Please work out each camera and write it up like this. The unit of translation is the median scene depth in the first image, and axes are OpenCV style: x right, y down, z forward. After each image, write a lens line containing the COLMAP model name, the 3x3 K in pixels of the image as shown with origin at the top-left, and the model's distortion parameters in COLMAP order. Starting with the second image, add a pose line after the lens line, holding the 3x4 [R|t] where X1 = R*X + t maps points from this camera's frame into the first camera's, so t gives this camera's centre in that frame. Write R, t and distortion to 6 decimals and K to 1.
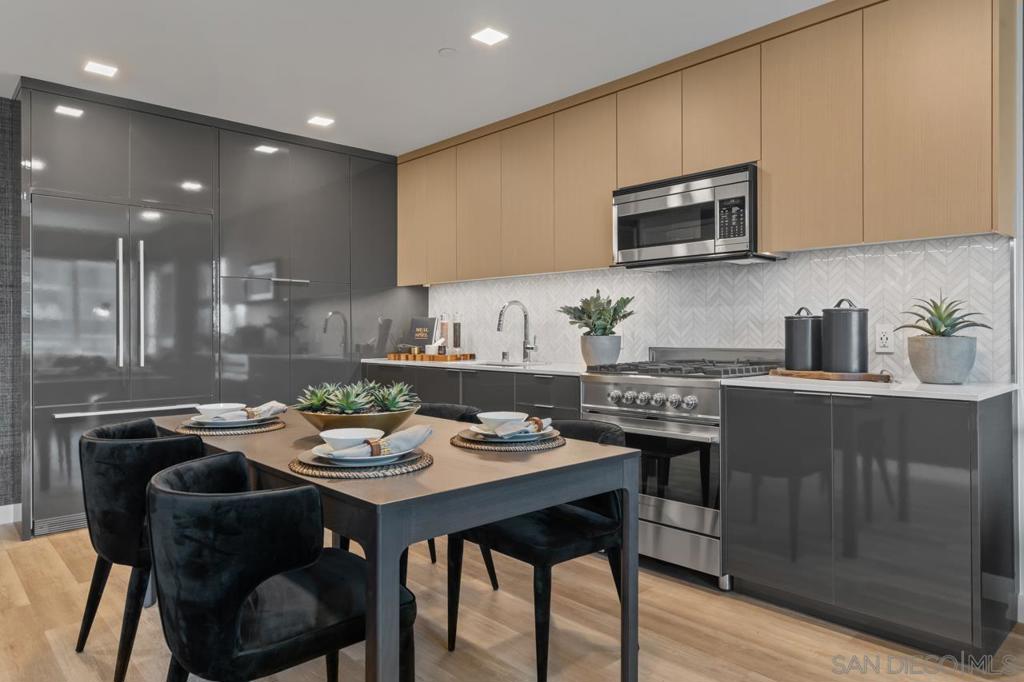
lens RADIAL K [[642.1, 0, 516.8], [0, 642.1, 338.0], [0, 0, 1]] dist [0.007058, -0.001250]
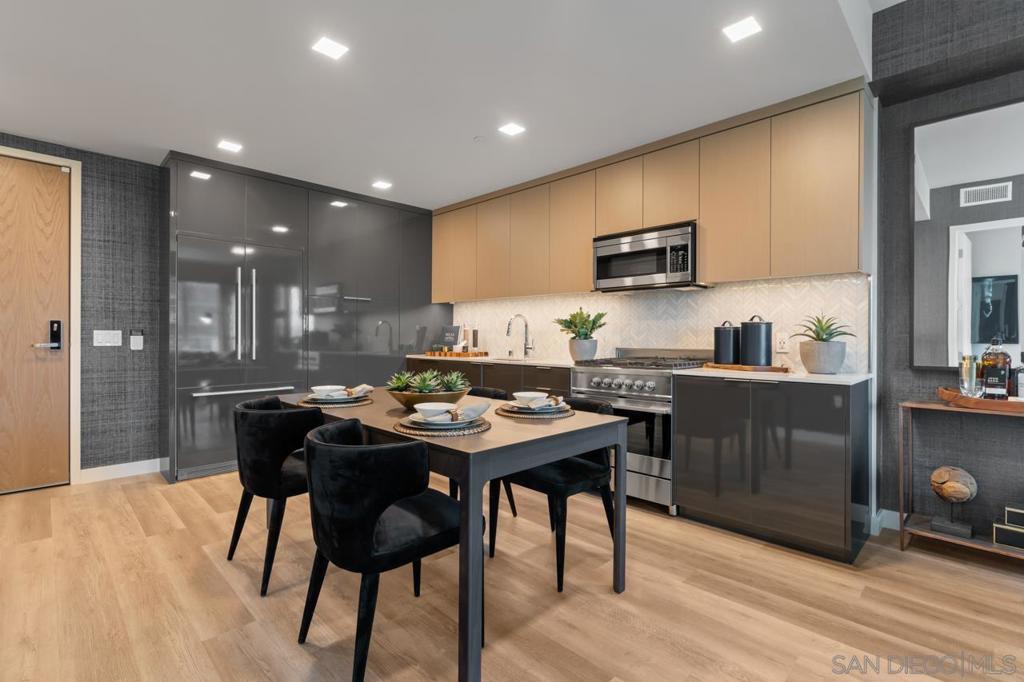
lens RADIAL K [[465.3, 0, 514.7], [0, 465.3, 342.9], [0, 0, 1]] dist [-0.002307, 0.001750]
pose [[0.999404, 0.006198, 0.033946, -0.067136], [-0.006354, 0.999970, 0.004500, 0.000178], [-0.033918, -0.004713, 0.999414, -0.031893]]
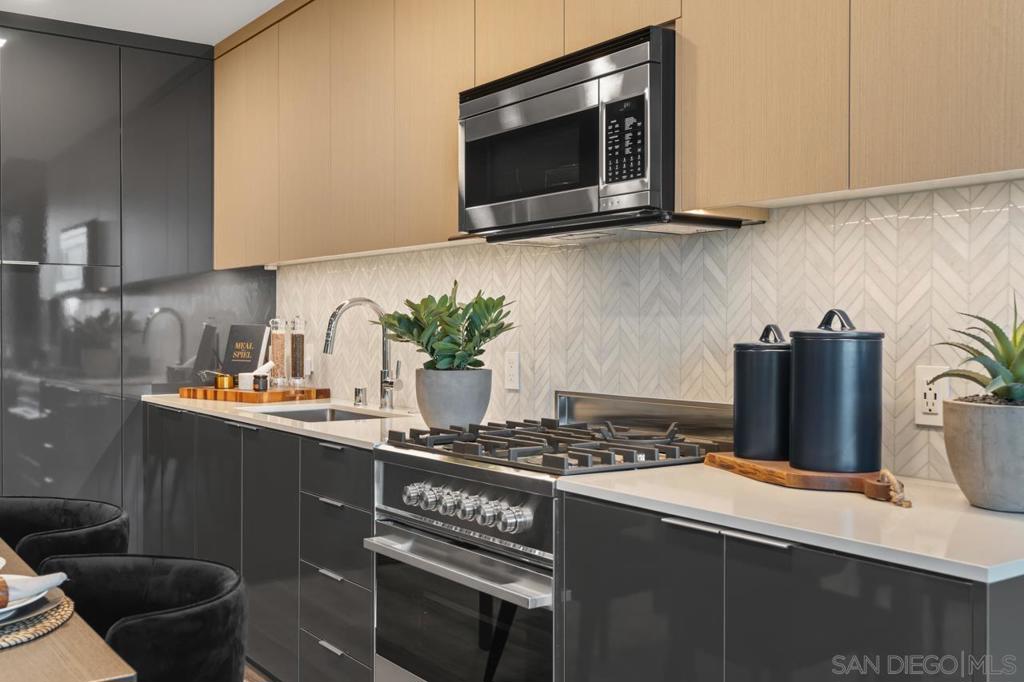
lens RADIAL K [[996.1, 0, 515.3], [0, 996.1, 346.8], [0, 0, 1]] dist [0.011975, 0.000000]
pose [[0.991052, 0.007800, -0.133251, 0.350093], [-0.006348, 0.999916, 0.011324, -0.037915], [0.133329, -0.010376, 0.991018, 0.237854]]
